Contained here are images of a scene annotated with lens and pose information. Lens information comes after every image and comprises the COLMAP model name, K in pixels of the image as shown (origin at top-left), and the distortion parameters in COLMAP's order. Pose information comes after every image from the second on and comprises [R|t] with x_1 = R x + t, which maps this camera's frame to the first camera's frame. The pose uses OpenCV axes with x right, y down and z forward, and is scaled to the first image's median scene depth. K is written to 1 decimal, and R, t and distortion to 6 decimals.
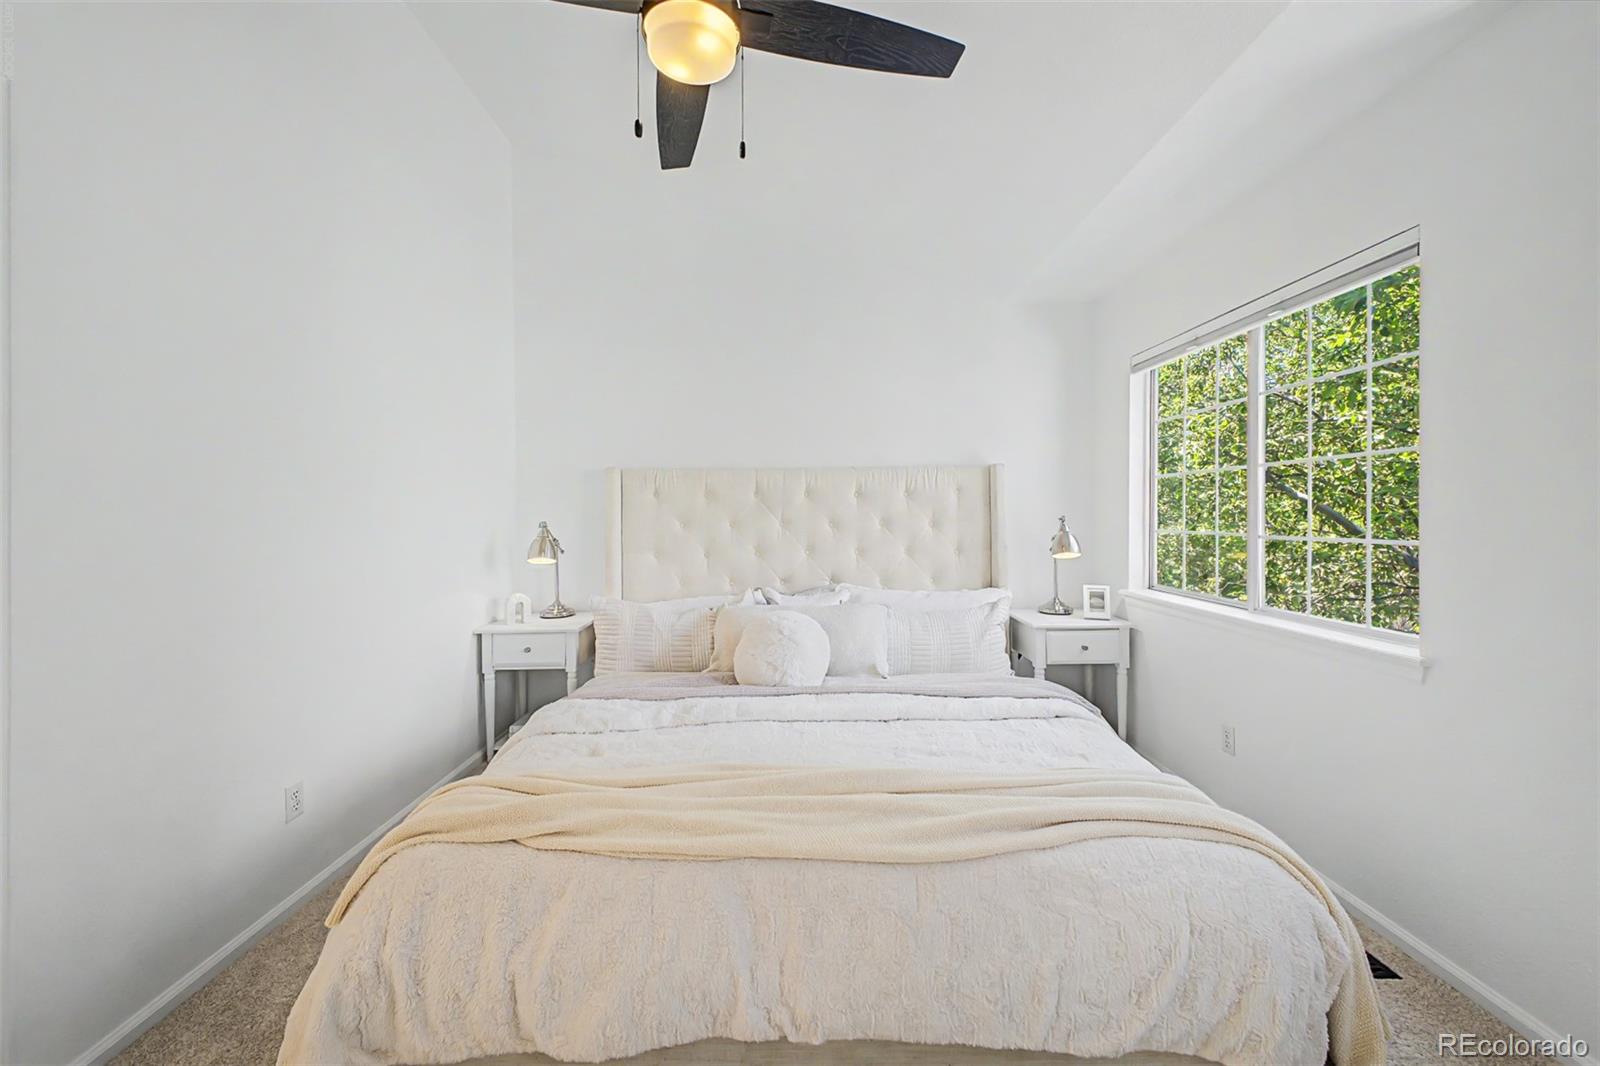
lens RADIAL K [[642.3, 0, 795.5], [0, 642.3, 527.6], [0, 0, 1]] dist [0.017096, -0.005113]
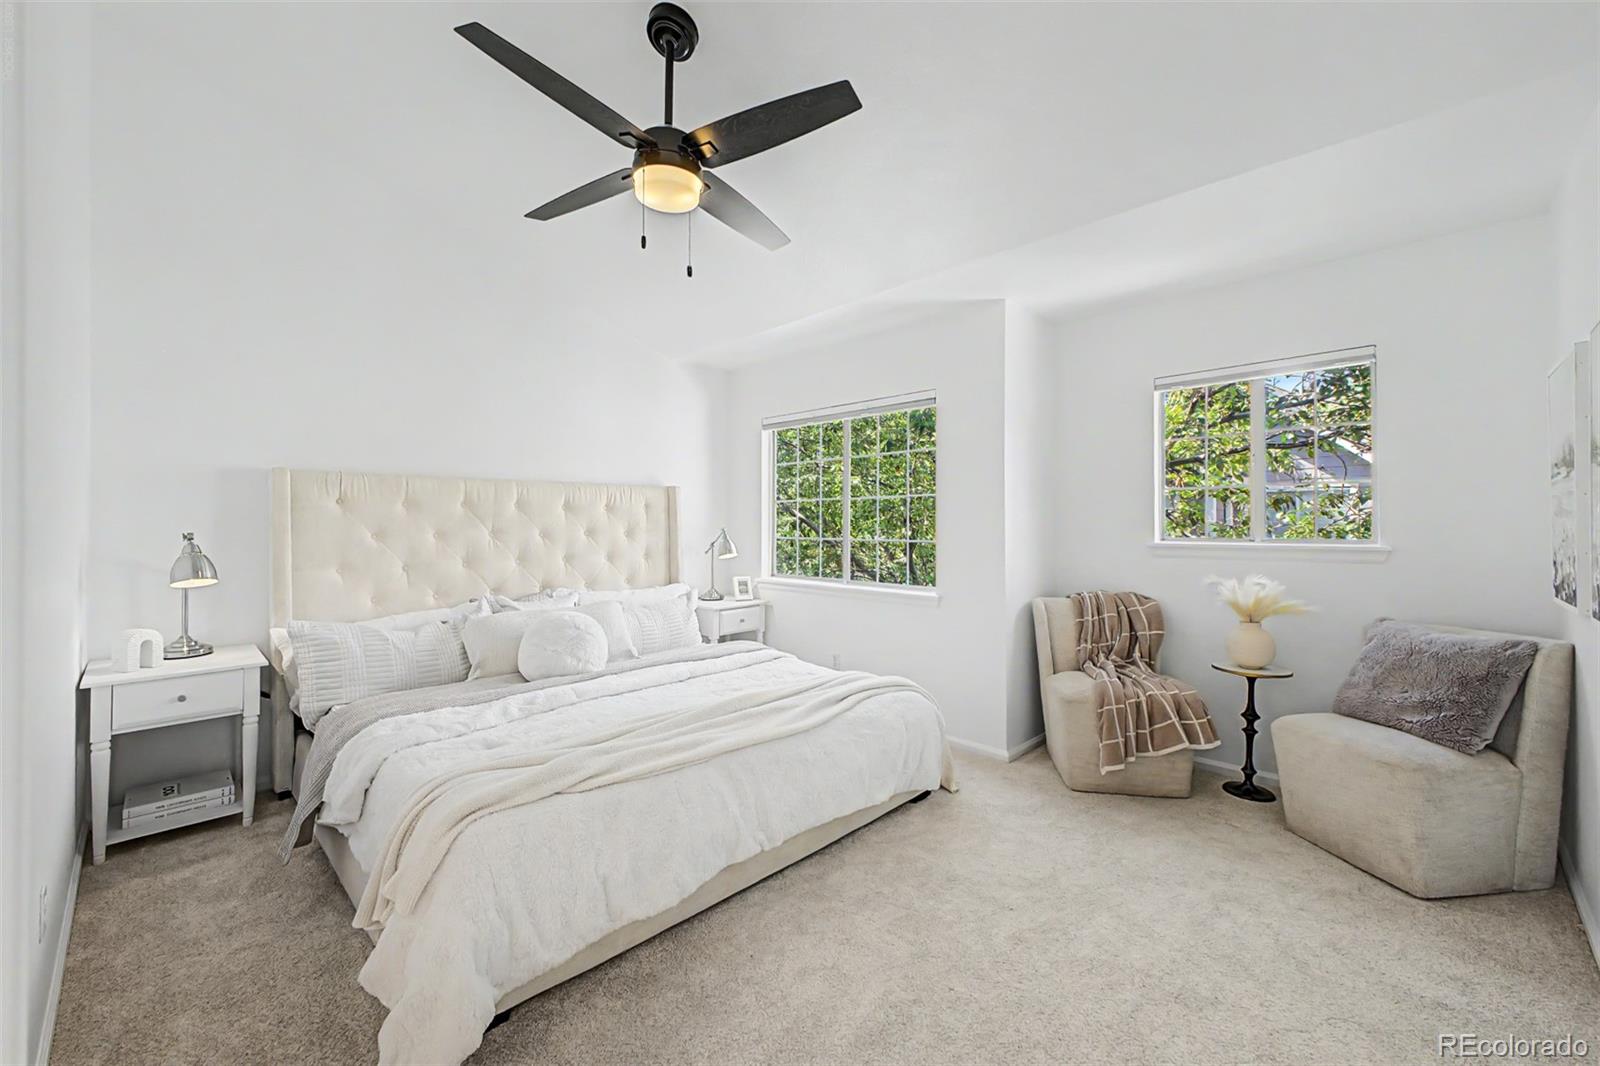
lens RADIAL K [[642.3, 0, 811.9], [0, 642.3, 532.8], [0, 0, 1]] dist [0.017096, -0.005113]
pose [[0.702008, -0.004895, 0.712152, -0.431433], [0.010798, 0.999935, -0.003770, 0.001264], [-0.712087, 0.010337, 0.702015, -0.090879]]
